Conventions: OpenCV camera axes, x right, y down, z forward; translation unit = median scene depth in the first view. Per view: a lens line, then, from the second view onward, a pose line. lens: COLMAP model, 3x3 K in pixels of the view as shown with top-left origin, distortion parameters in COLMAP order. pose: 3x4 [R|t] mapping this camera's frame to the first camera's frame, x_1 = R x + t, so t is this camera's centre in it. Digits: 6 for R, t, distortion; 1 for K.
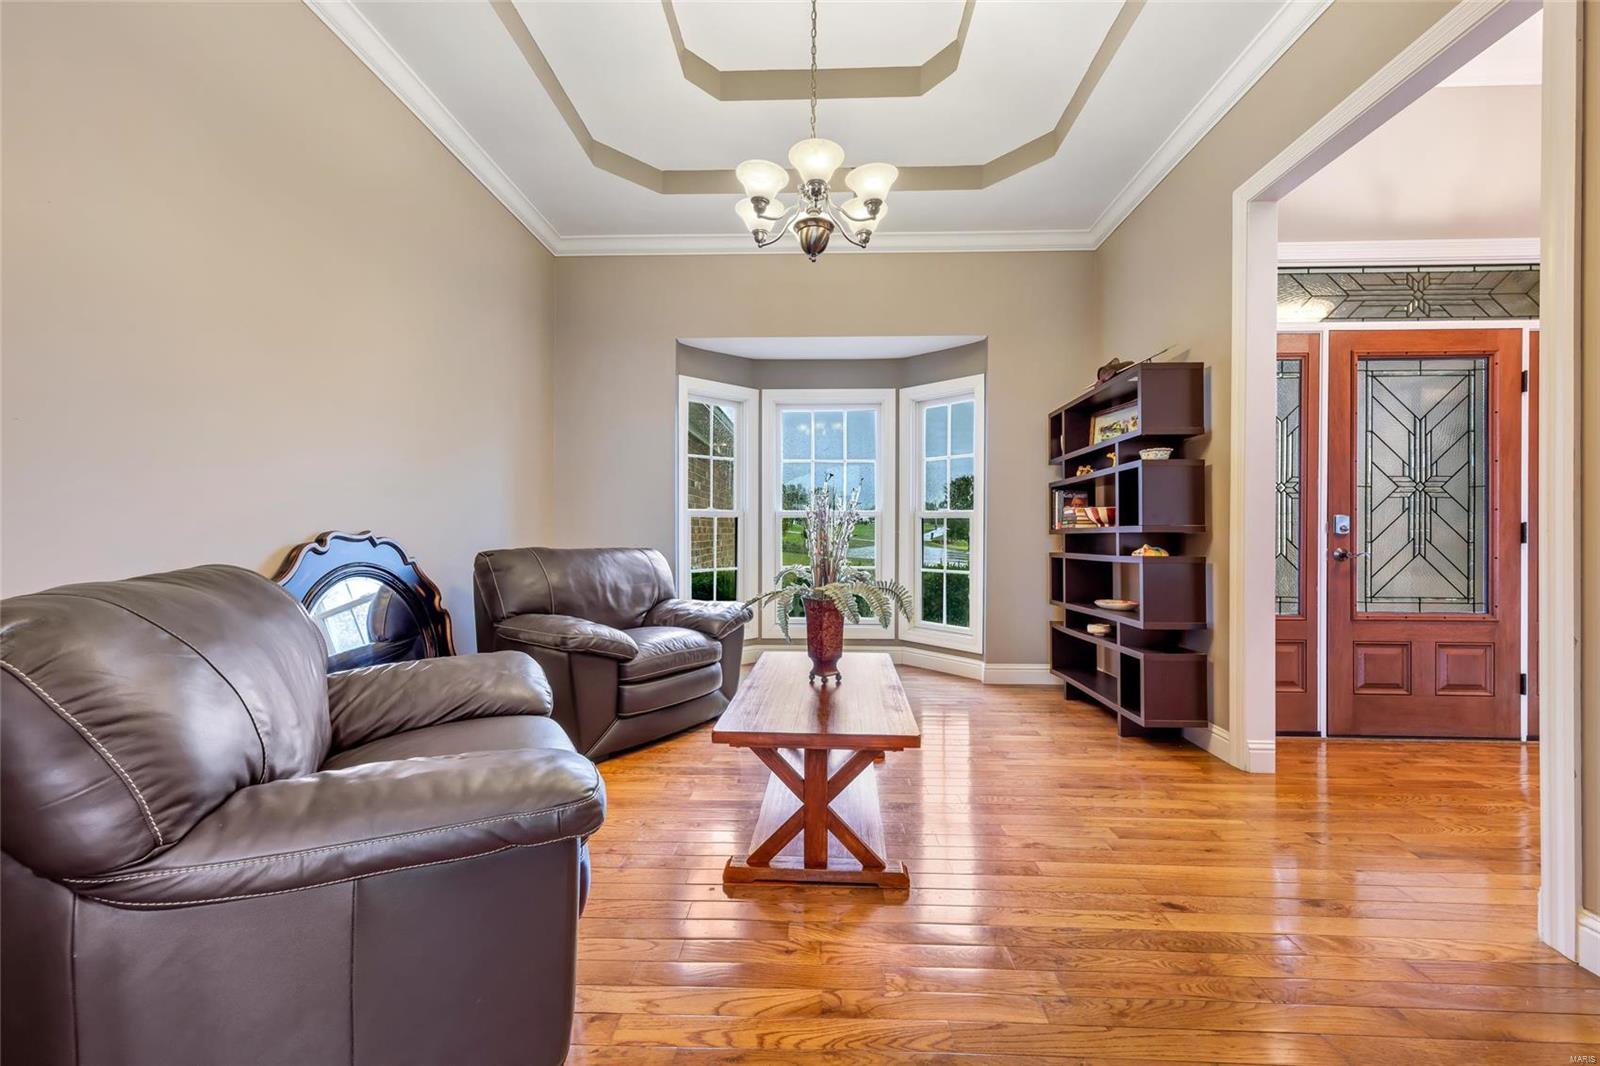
lens RADIAL K [[632.3, 0, 799.1], [0, 632.3, 529.4], [0, 0, 1]] dist [0.015914, -0.000009]
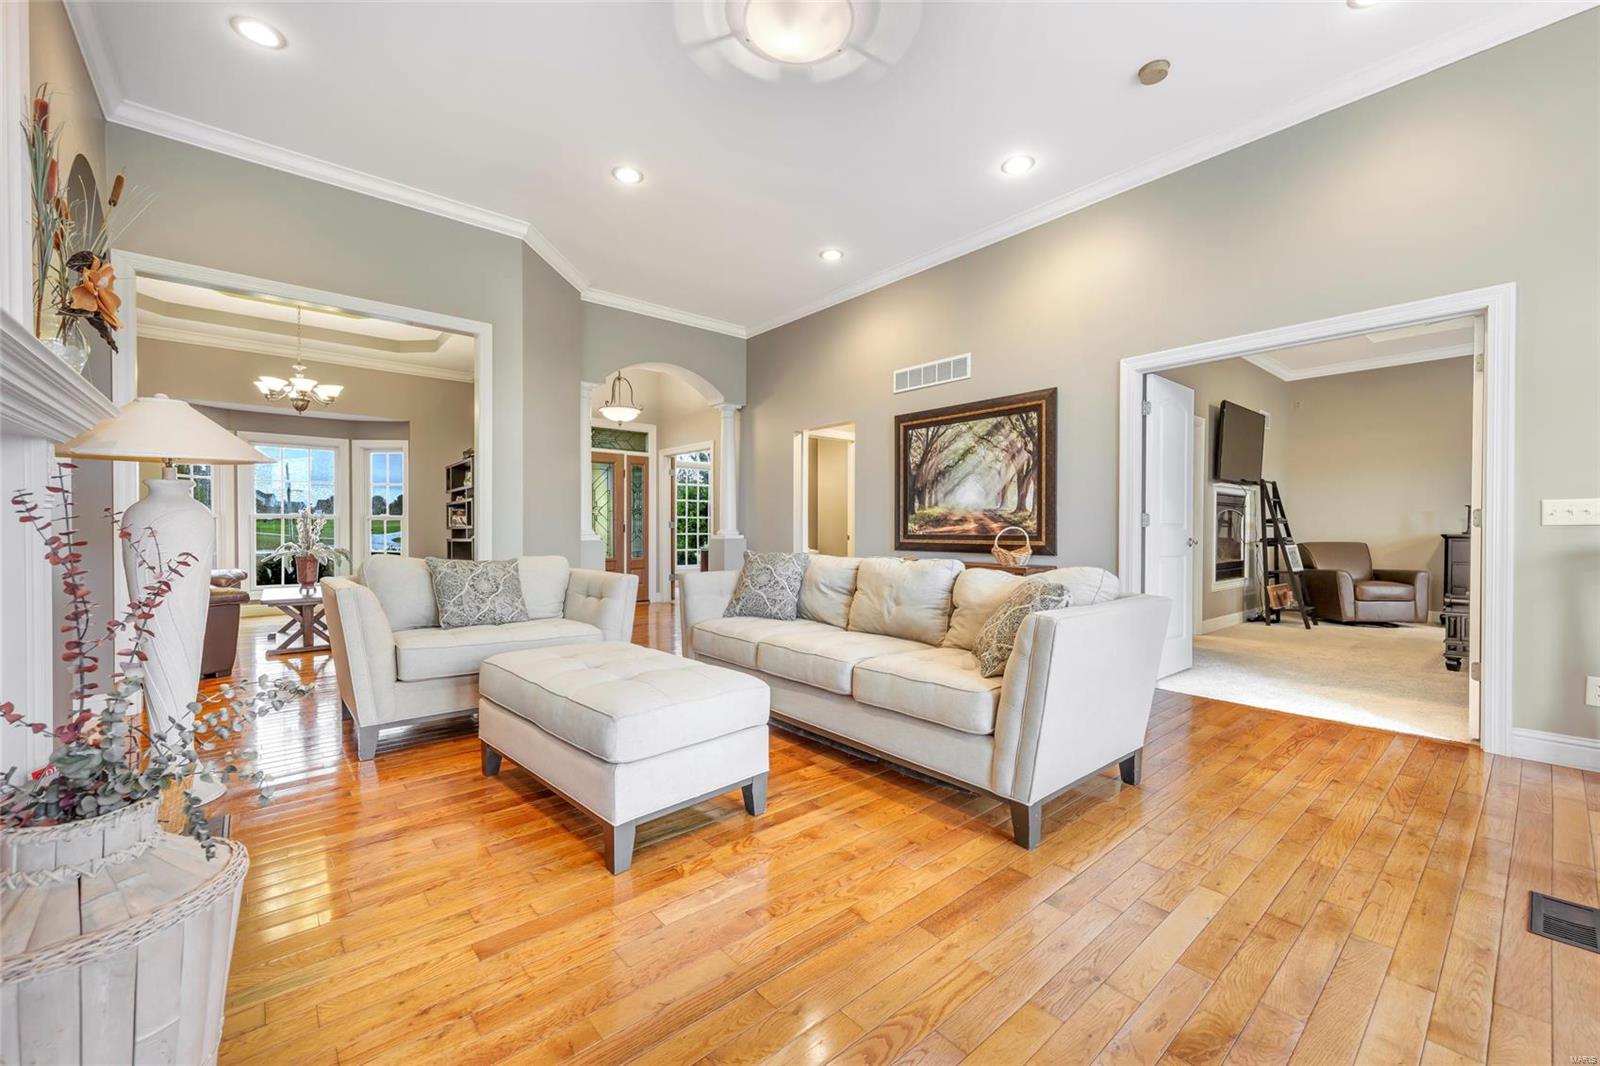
lens RADIAL K [[632.3, 0, 799.1], [0, 632.3, 529.4], [0, 0, 1]] dist [0.015914, -0.000009]
pose [[0.730071, -0.004278, 0.683358, -0.251225], [-0.002898, 0.999952, 0.009356, -0.023372], [-0.683365, -0.008811, 0.730024, -2.030041]]
